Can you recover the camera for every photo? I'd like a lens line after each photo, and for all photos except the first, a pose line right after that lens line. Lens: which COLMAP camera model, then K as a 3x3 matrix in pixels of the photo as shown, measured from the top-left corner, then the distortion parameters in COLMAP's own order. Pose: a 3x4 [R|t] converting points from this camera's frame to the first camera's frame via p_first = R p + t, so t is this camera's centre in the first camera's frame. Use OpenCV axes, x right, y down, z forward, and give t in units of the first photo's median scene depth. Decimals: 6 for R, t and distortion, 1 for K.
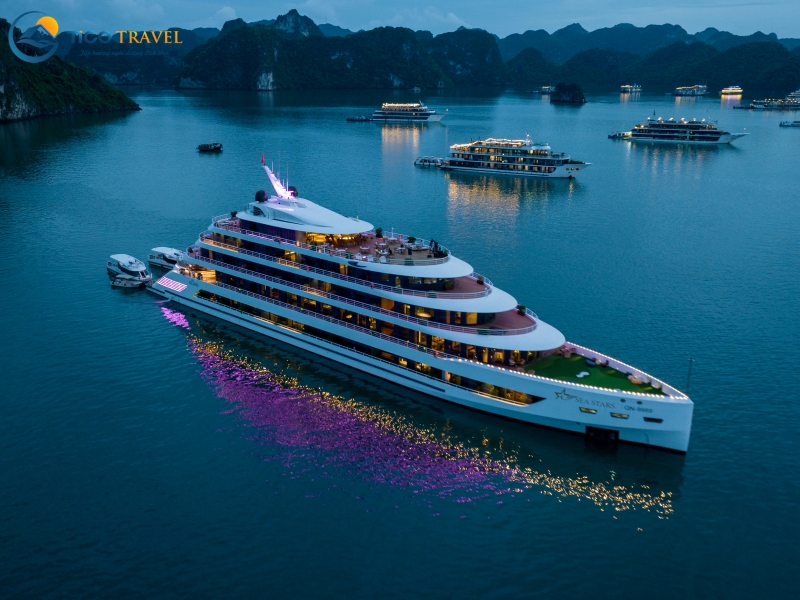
lens RADIAL K [[742.0, 0, 397.9], [0, 742.0, 300.1], [0, 0, 1]] dist [-0.003906, -0.058166]
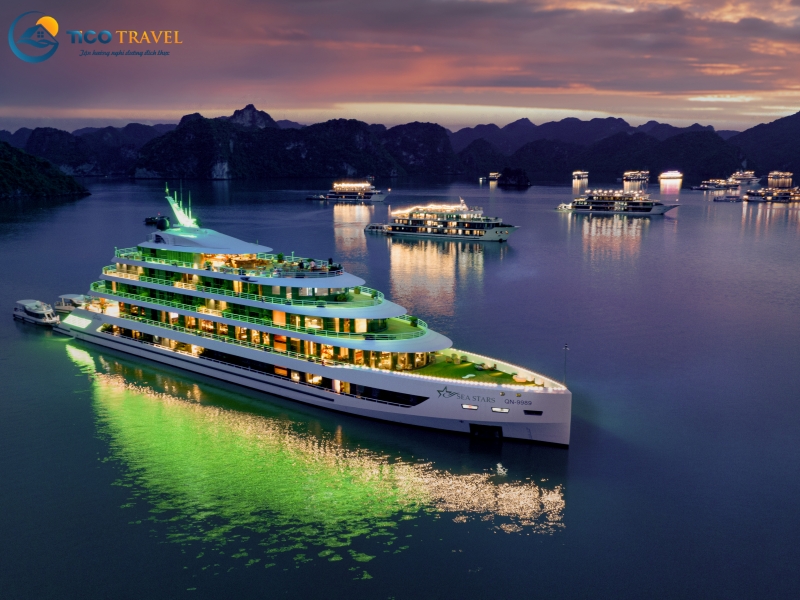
lens RADIAL K [[742.0, 0, 397.9], [0, 742.0, 300.1], [0, 0, 1]] dist [-0.003906, -0.058166]
pose [[0.998459, -0.016335, 0.053030, 0.031708], [0.022581, 0.992589, -0.119403, 0.035670], [-0.050687, 0.120417, 0.991429, 0.001115]]
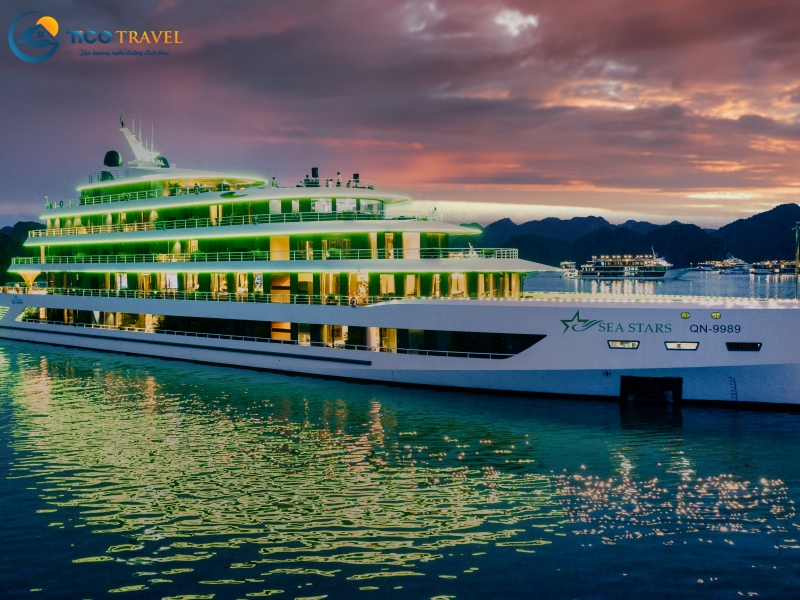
lens RADIAL K [[742.0, 0, 397.9], [0, 742.0, 300.1], [0, 0, 1]] dist [-0.003906, -0.058166]
pose [[0.996896, -0.015223, 0.077247, 0.012740], [0.034345, 0.966940, -0.252682, 0.072847], [-0.070847, 0.254551, 0.964461, 0.134029]]
